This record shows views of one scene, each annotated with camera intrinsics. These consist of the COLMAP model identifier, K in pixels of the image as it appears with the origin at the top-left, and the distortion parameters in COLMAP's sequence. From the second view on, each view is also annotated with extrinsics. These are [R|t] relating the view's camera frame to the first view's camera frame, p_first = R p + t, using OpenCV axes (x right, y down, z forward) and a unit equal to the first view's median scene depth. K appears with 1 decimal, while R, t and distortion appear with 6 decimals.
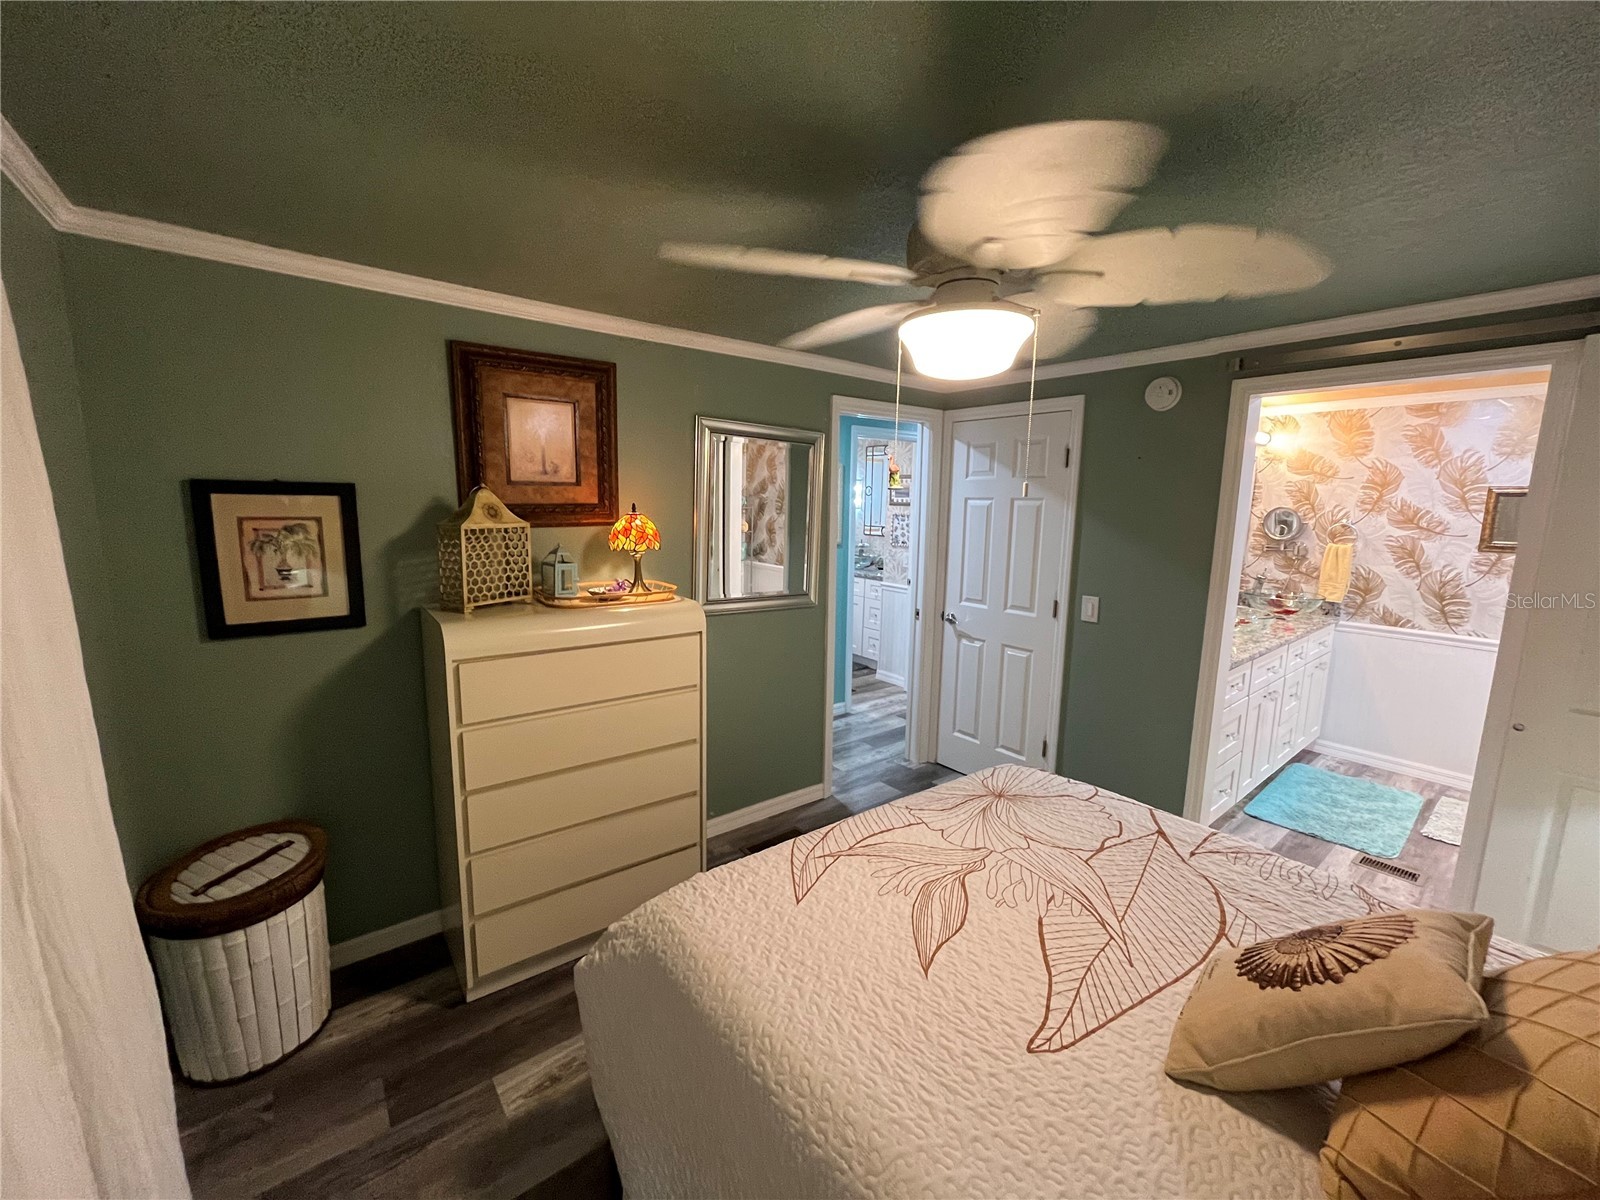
lens RADIAL K [[676.5, 0, 797.6], [0, 676.5, 599.3], [0, 0, 1]] dist [-0.002929, 0.000493]
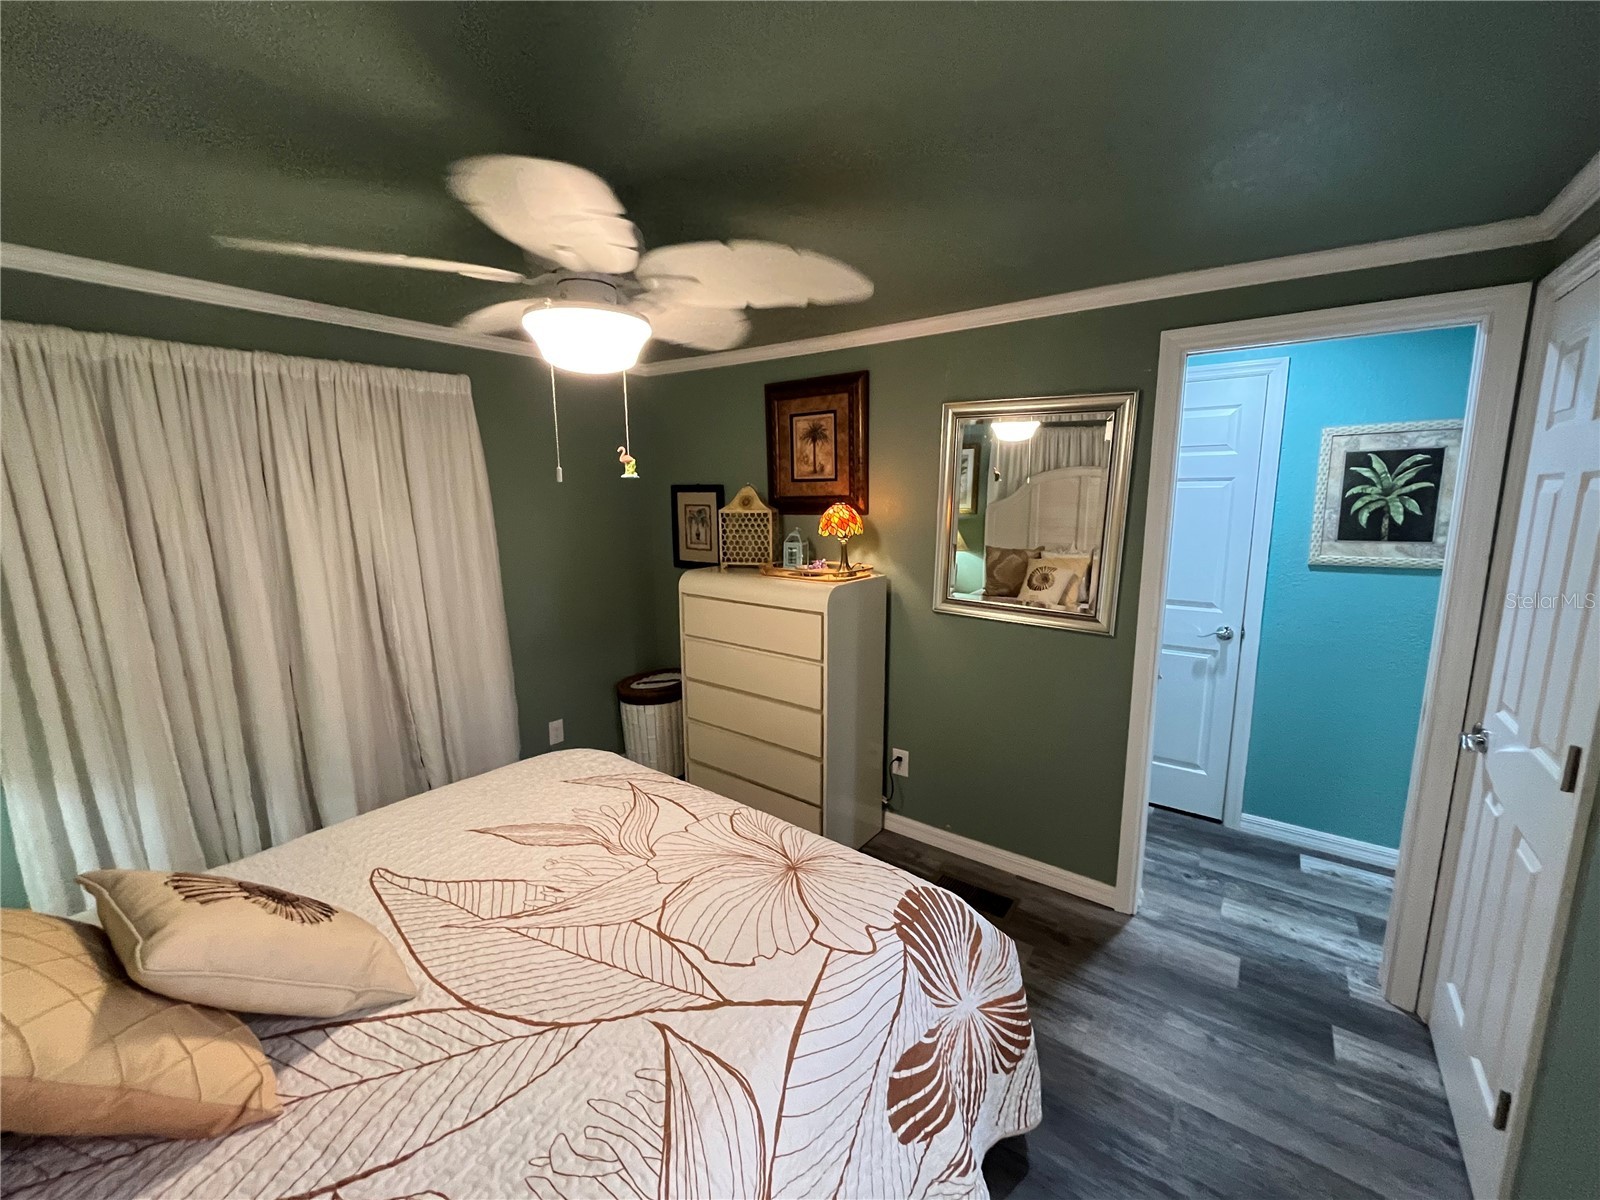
lens RADIAL K [[676.5, 0, 797.6], [0, 676.5, 599.3], [0, 0, 1]] dist [-0.002929, 0.000493]
pose [[0.221847, 0.135972, -0.965554, 0.953644], [-0.135560, 0.984914, 0.107552, -0.090269], [0.965612, 0.107031, 0.236933, 0.750998]]
